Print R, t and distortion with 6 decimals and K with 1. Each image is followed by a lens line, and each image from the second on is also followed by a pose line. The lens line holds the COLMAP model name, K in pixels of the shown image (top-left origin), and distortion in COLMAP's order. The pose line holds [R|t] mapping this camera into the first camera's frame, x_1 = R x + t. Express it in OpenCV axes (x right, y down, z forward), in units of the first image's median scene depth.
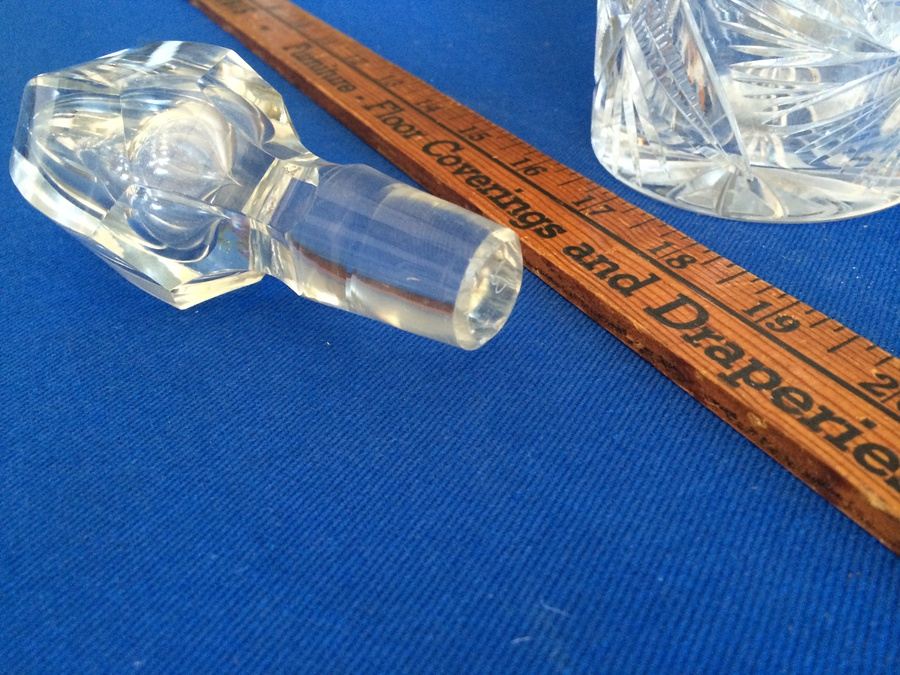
lens RADIAL K [[798.0, 0, 455.3], [0, 798.0, 335.0], [0, 0, 1]] dist [0.066753, -0.064161]
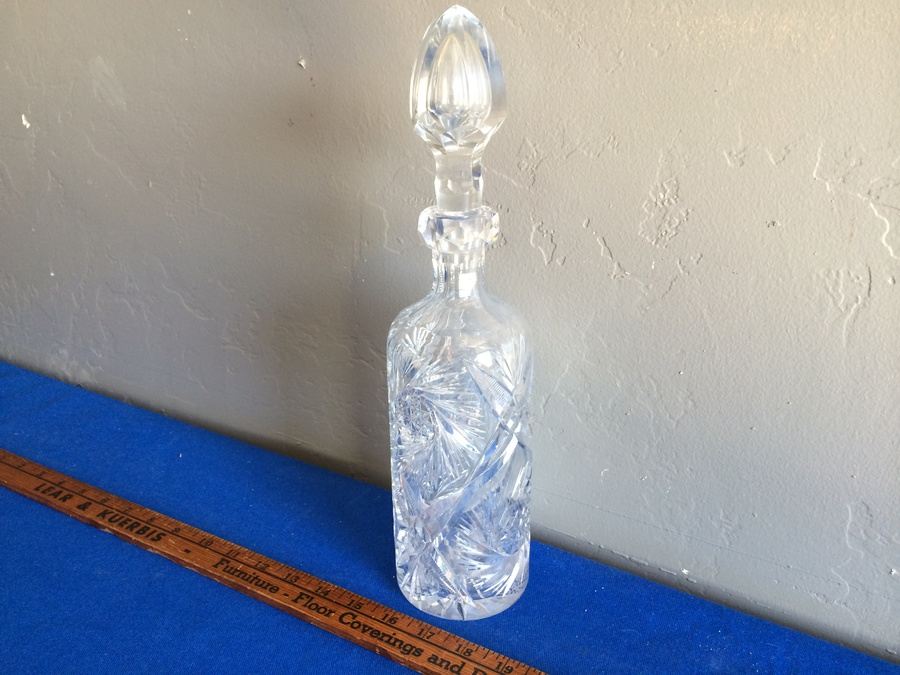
lens RADIAL K [[798.0, 0, 451.1], [0, 798.0, 335.4], [0, 0, 1]] dist [0.066753, -0.064161]
pose [[0.869683, -0.151317, 0.469845, -0.917755], [0.271585, 0.941514, -0.199481, -0.582203], [-0.412181, 0.301088, 0.859915, -1.720906]]
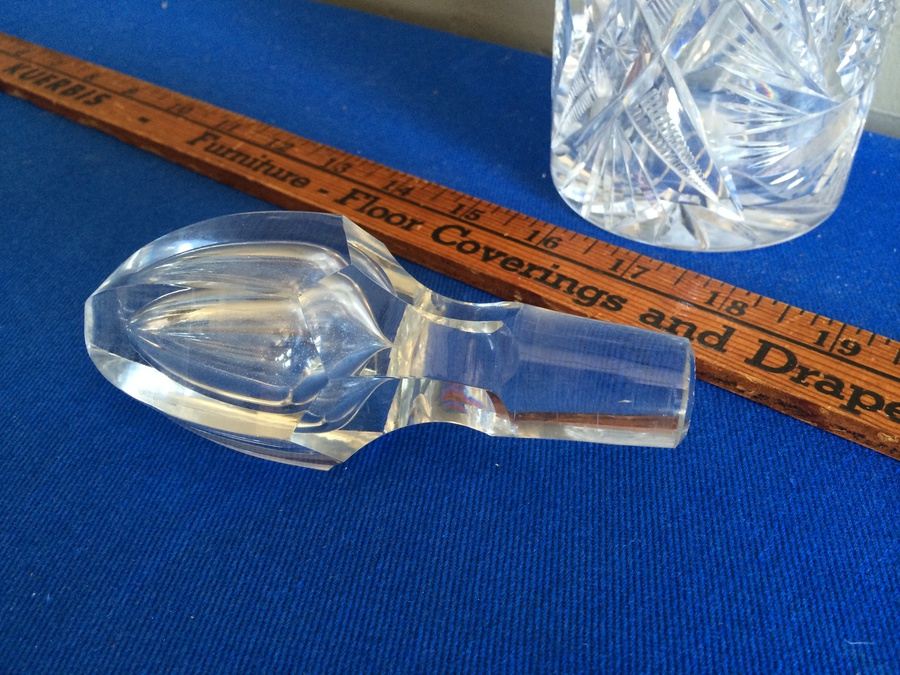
lens RADIAL K [[798.0, 0, 447.8], [0, 798.0, 340.8], [0, 0, 1]] dist [0.066753, -0.064161]
pose [[0.921567, -0.248932, 0.297904, -0.470212], [0.233254, 0.968455, 0.087679, -0.243852], [-0.310333, -0.011314, 0.950561, -0.001185]]
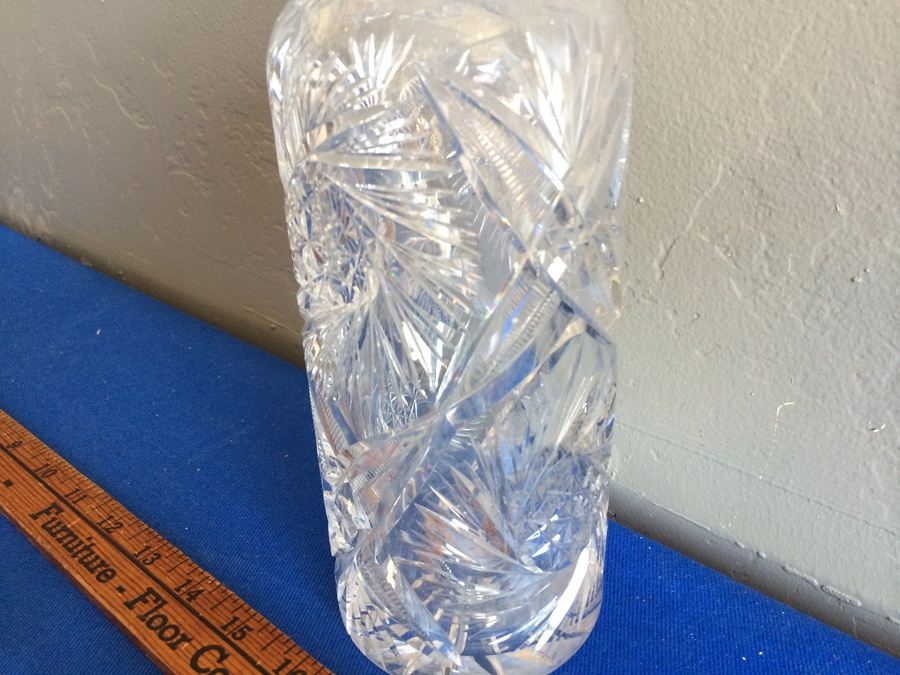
lens RADIAL K [[798.0, 0, 448.8], [0, 798.0, 333.5], [0, 0, 1]] dist [0.066753, -0.064161]
pose [[0.946786, -0.136103, 0.291672, 0.042554], [0.185924, 0.970980, -0.150435, -0.564888], [-0.262733, 0.196659, 0.944615, -0.314088]]
